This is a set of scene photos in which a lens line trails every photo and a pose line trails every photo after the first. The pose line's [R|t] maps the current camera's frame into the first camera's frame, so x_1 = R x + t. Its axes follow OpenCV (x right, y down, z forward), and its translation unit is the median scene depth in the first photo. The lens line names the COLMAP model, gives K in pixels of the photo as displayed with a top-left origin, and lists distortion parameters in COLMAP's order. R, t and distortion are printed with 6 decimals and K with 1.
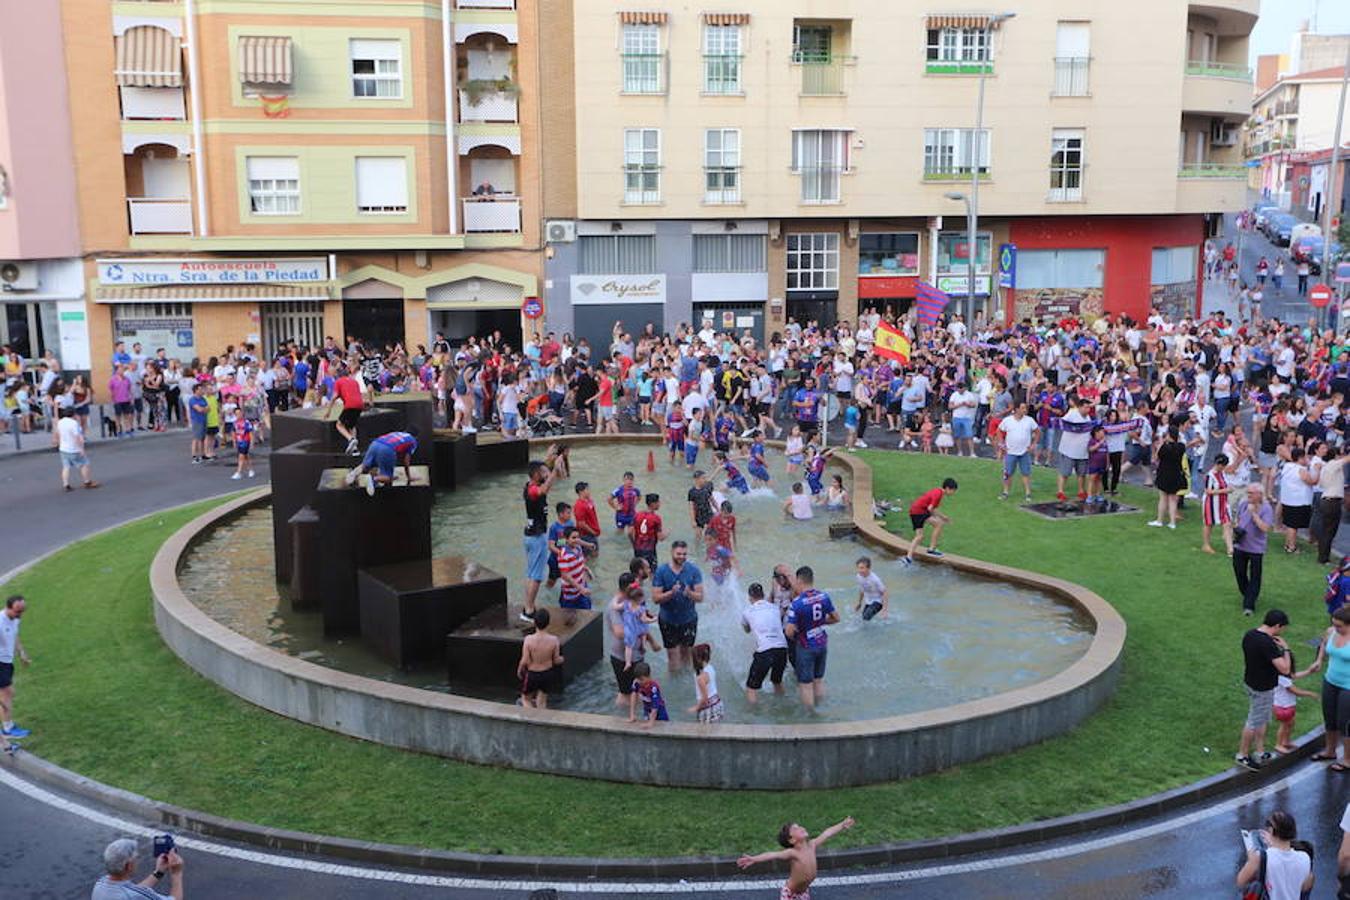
lens RADIAL K [[1481.1, 0, 672.4], [0, 1481.1, 452.1], [0, 0, 1]] dist [0.045723, 0.063299]
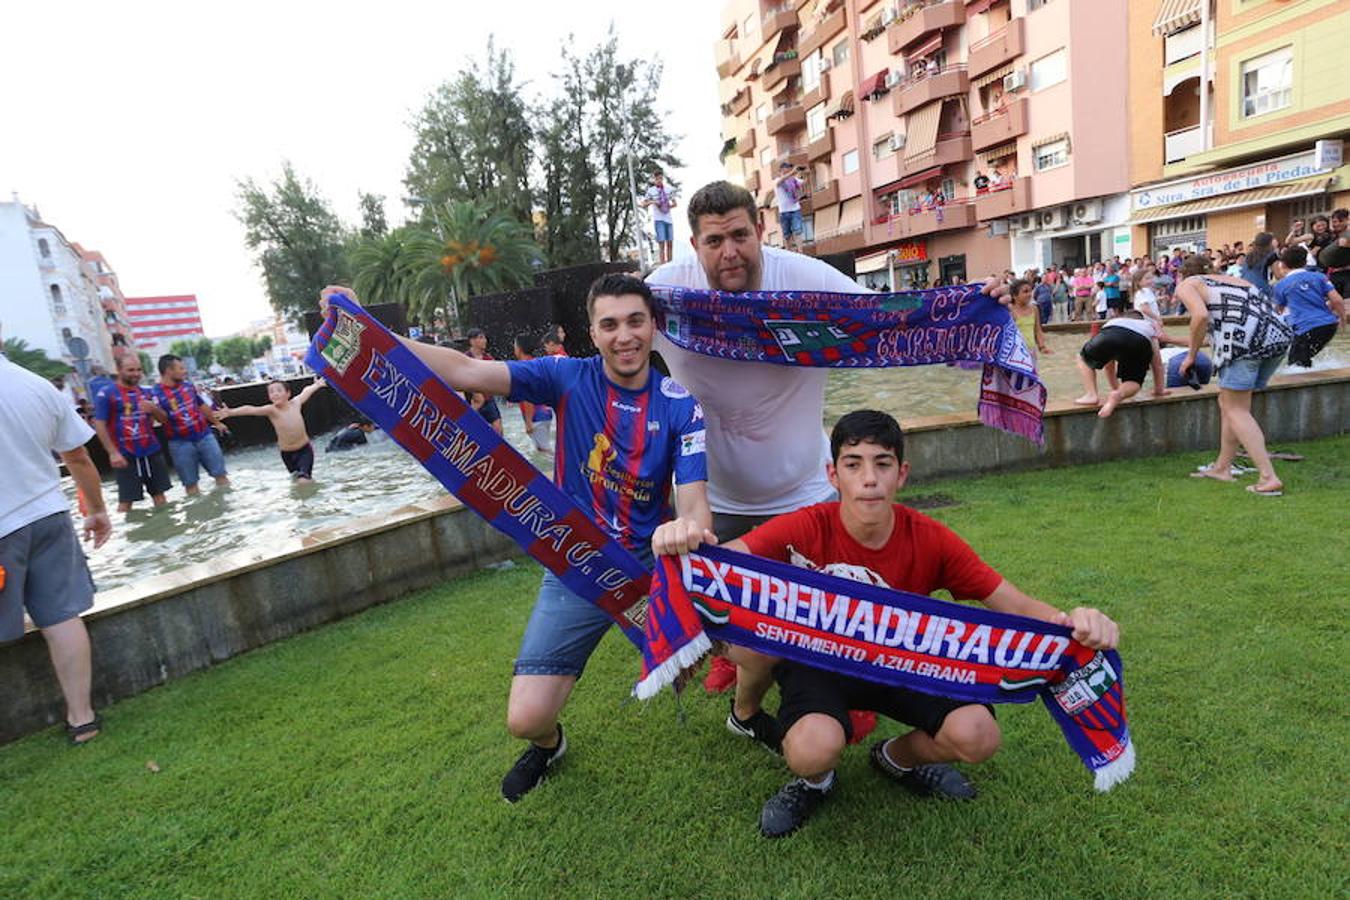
lens RADIAL K [[730.1, 0, 675.5], [0, 730.1, 452.3], [0, 0, 1]] dist [-0.069474, 0.039867]
pose [[0.081231, 0.177977, -0.980676, 0.211624], [-0.054218, 0.983260, 0.173955, 0.006630], [0.995220, 0.039039, 0.089520, 0.539851]]
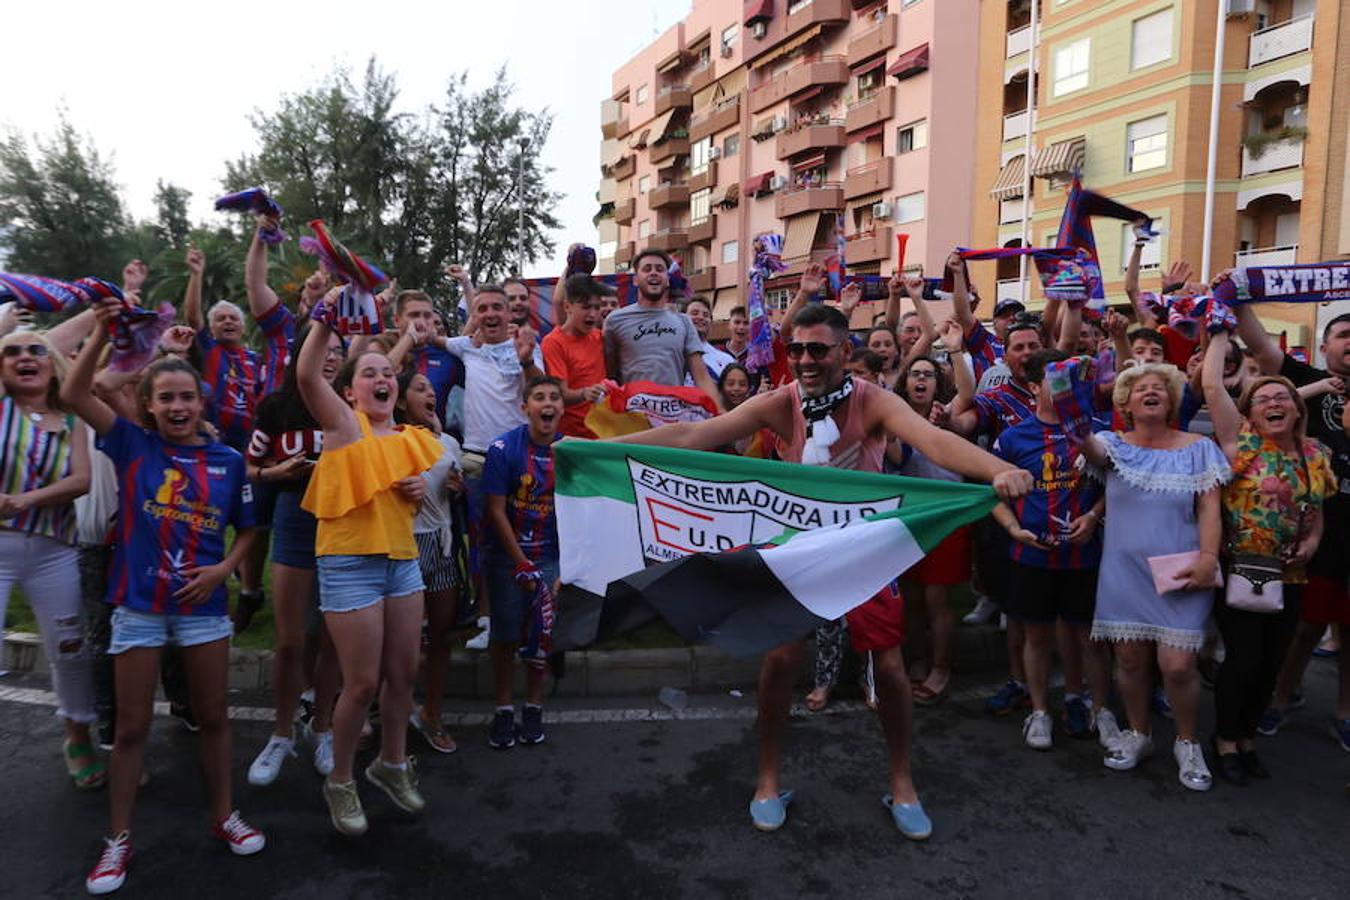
lens RADIAL K [[911.3, 0, 672.2], [0, 911.3, 452.0], [0, 0, 1]] dist [-0.038702, 0.053833]
pose [[0.263455, 0.078481, -0.961474, 0.371751], [-0.183624, 0.982542, 0.029886, 0.017734], [0.947034, 0.168676, 0.273266, 0.488474]]
